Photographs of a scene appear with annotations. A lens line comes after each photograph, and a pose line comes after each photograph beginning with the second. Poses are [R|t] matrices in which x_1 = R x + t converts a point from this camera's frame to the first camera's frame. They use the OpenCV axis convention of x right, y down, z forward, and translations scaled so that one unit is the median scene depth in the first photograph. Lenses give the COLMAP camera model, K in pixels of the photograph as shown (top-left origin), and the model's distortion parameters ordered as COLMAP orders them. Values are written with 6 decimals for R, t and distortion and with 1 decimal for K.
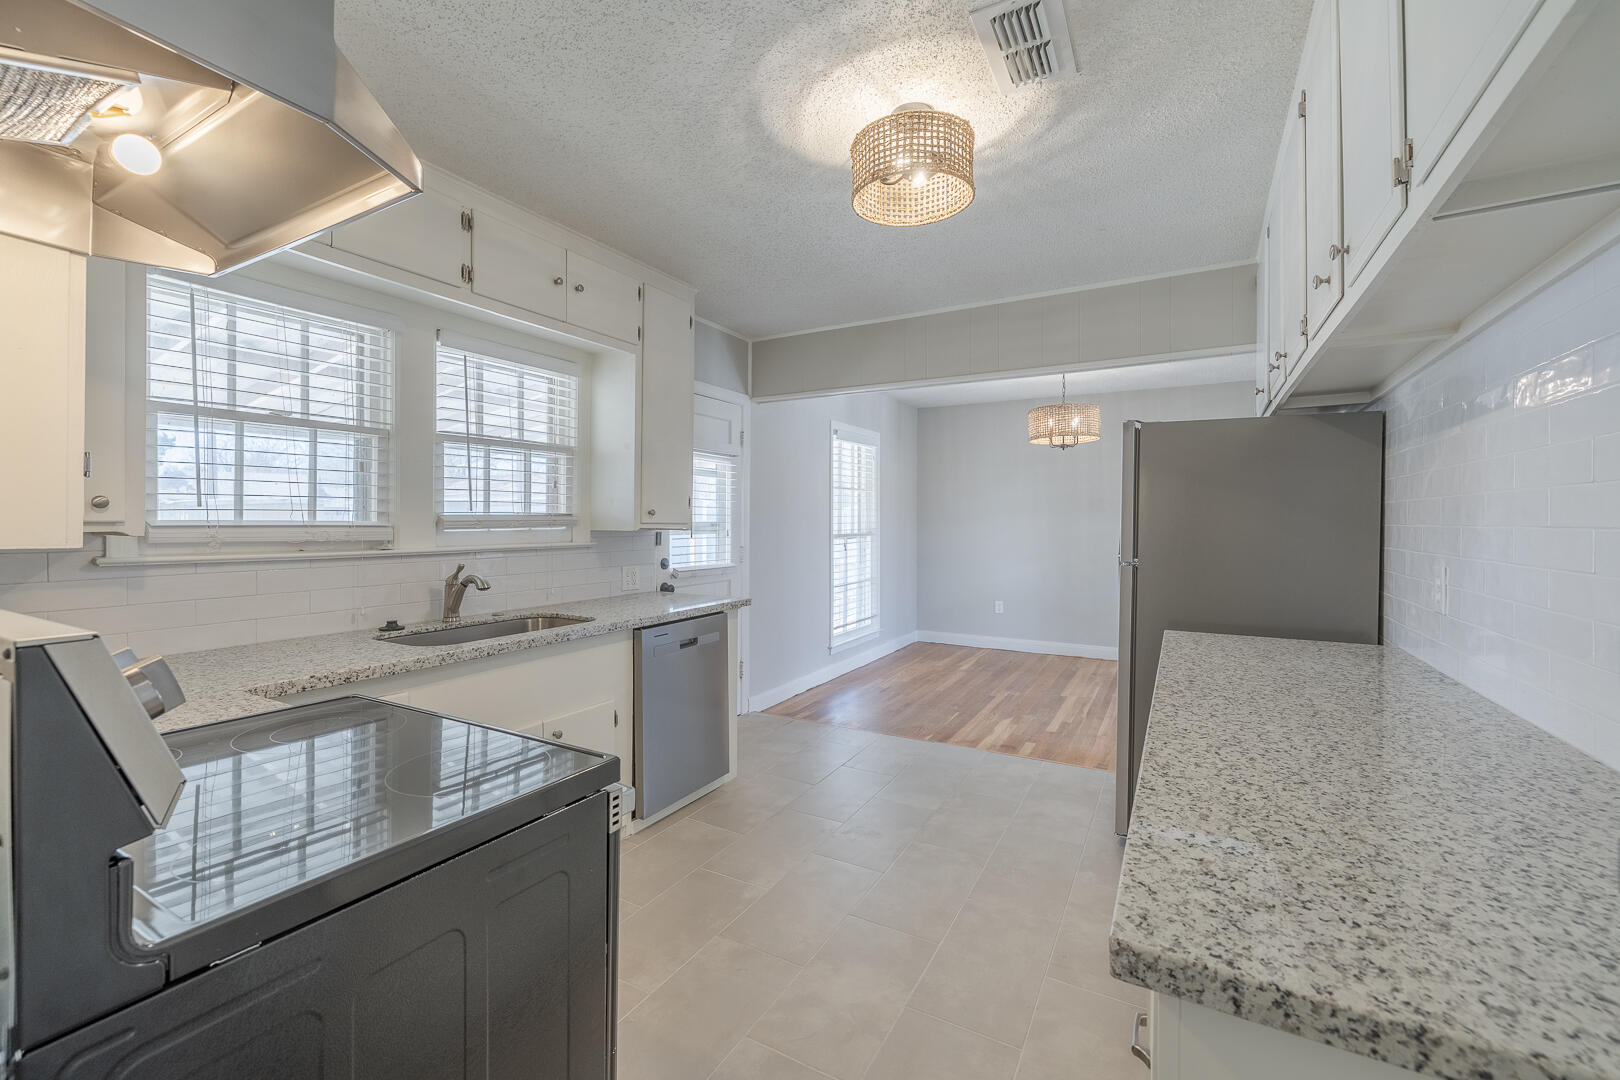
lens RADIAL K [[677.9, 0, 808.4], [0, 677.9, 528.0], [0, 0, 1]] dist [-0.001078, -0.000255]
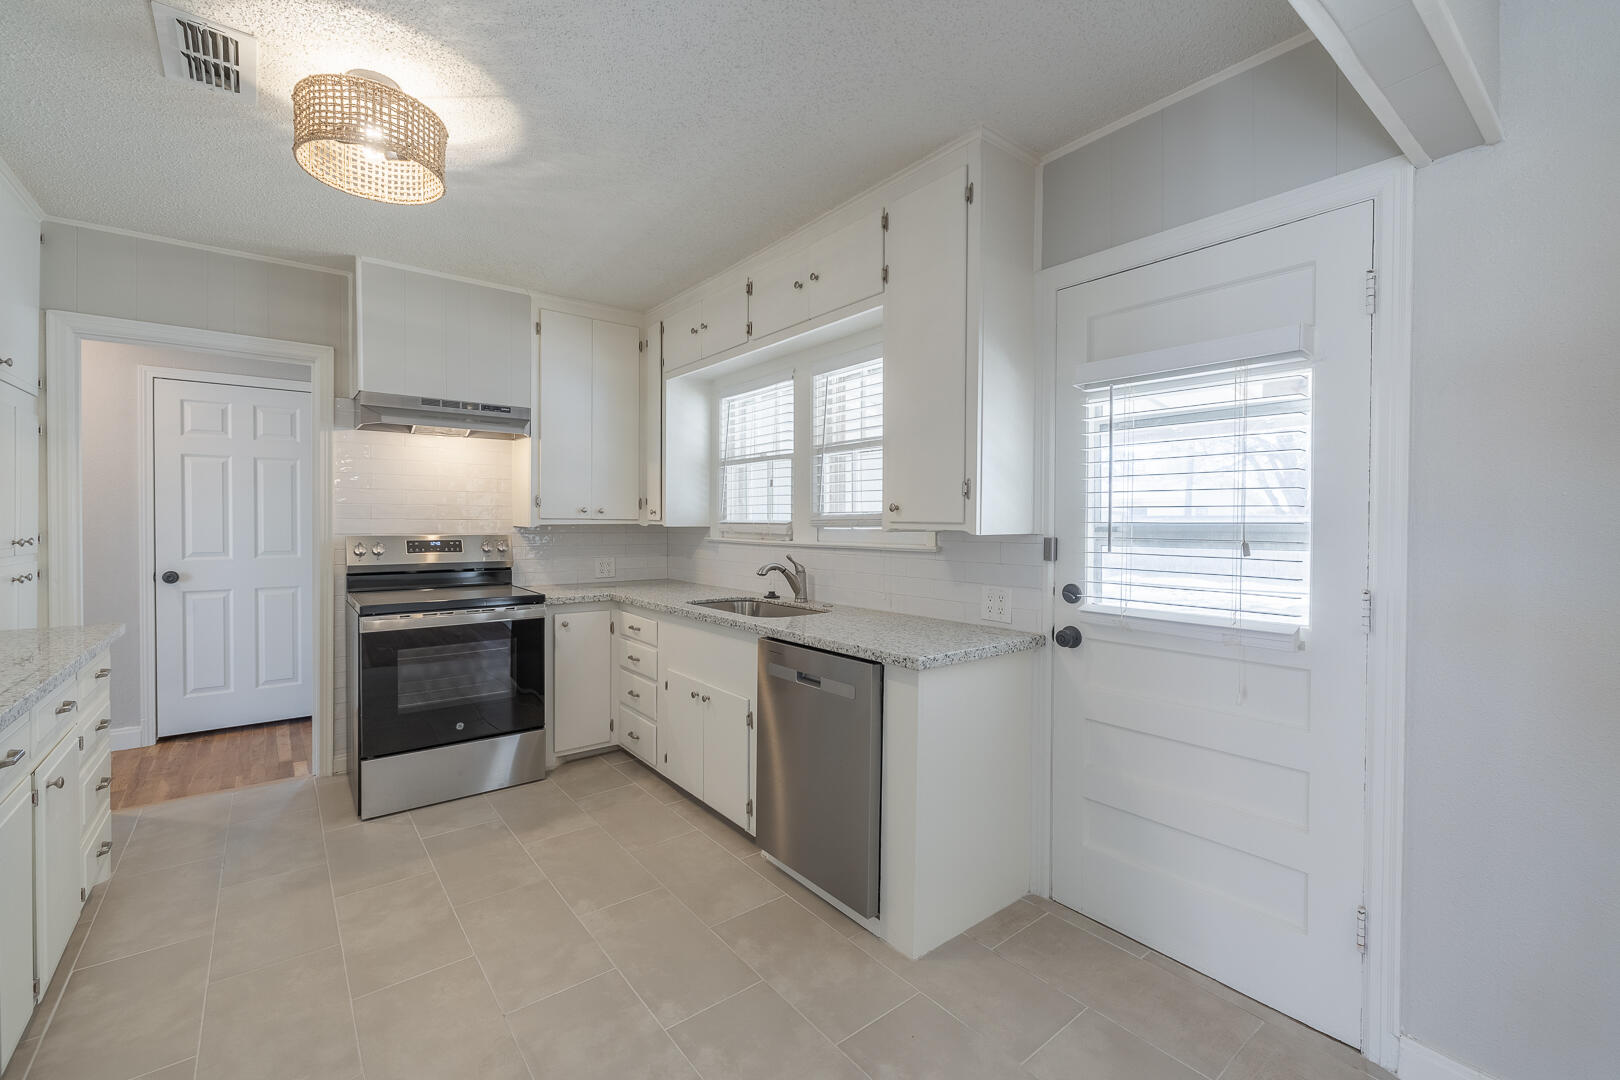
lens RADIAL K [[677.9, 0, 794.3], [0, 677.9, 529.9], [0, 0, 1]] dist [-0.001078, -0.000255]
pose [[-0.397719, 0.009786, -0.917455, 0.618594], [-0.011754, 0.999807, 0.015760, -0.012202], [0.917432, 0.017052, -0.397527, 1.513650]]
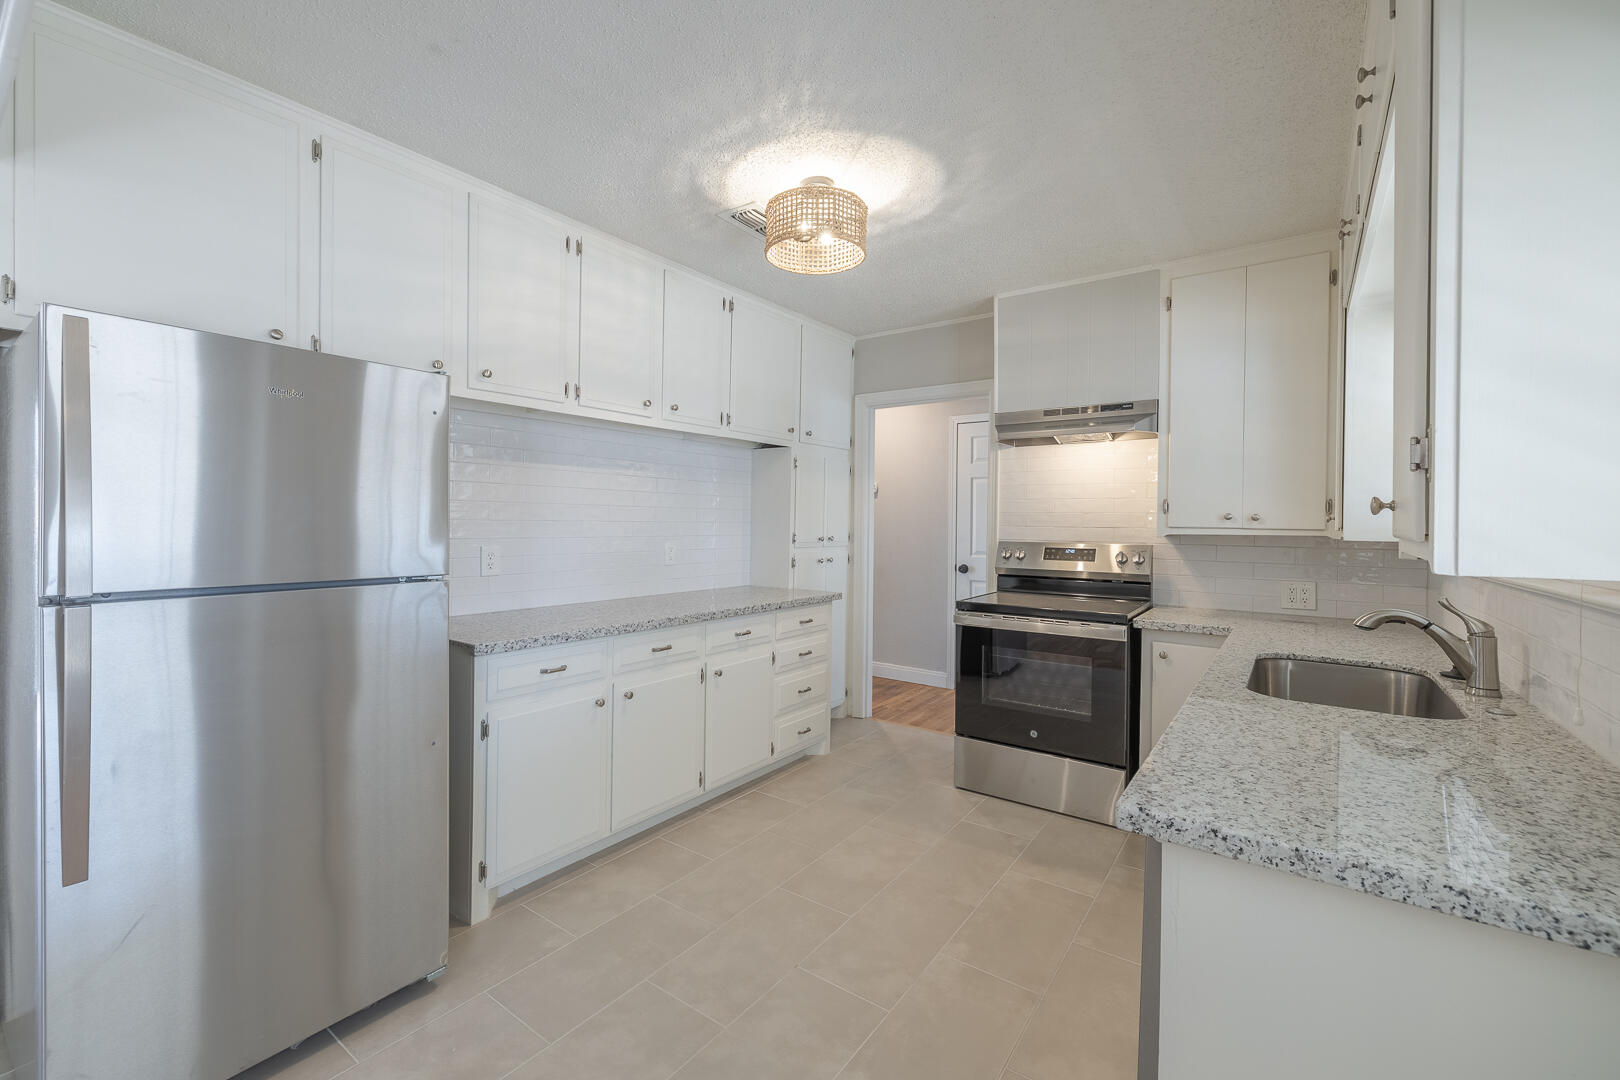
lens RADIAL K [[677.9, 0, 800.2], [0, 677.9, 525.4], [0, 0, 1]] dist [-0.001078, -0.000255]
pose [[-0.991102, -0.014025, 0.132361, 0.009736], [-0.012463, 0.999843, 0.012623, -0.017677], [-0.132517, 0.010861, -0.991121, 1.739042]]
